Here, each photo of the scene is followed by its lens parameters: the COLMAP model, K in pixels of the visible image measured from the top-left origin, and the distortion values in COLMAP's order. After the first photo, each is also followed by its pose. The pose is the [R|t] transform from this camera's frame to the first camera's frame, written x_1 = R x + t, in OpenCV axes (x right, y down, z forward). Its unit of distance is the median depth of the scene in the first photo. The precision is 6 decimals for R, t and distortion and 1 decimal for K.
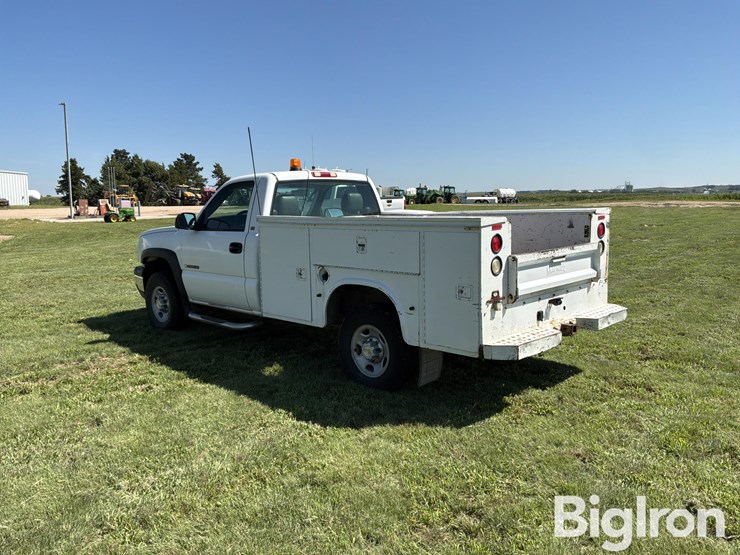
lens RADIAL K [[616.6, 0, 370.0], [0, 616.6, 277.5], [0, 0, 1]] dist [0.108073, -0.188953]
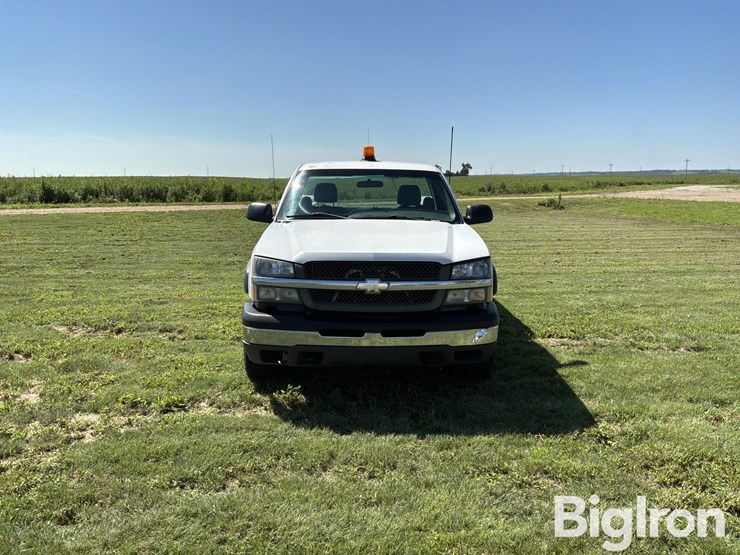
lens RADIAL K [[616.6, 0, 370.0], [0, 616.6, 277.5], [0, 0, 1]] dist [0.108073, -0.188953]
pose [[-0.713495, -0.094330, 0.694281, -0.841184], [0.099275, 0.967289, 0.233444, -0.233902], [-0.693592, 0.235486, -0.680791, 1.799702]]
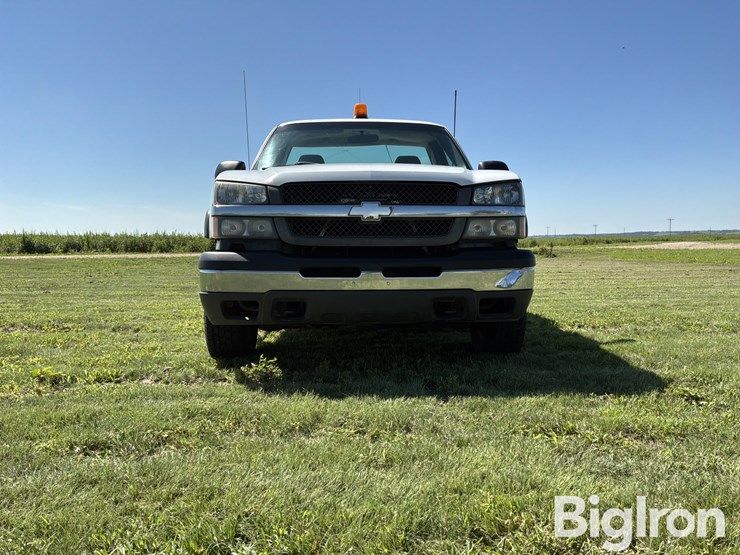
lens RADIAL K [[616.6, 0, 370.0], [0, 616.6, 277.5], [0, 0, 1]] dist [0.108073, -0.188953]
pose [[-0.725611, -0.012758, 0.687987, -0.731164], [0.110460, 0.984702, 0.134760, -0.084945], [-0.679181, 0.173778, -0.713101, 1.717715]]
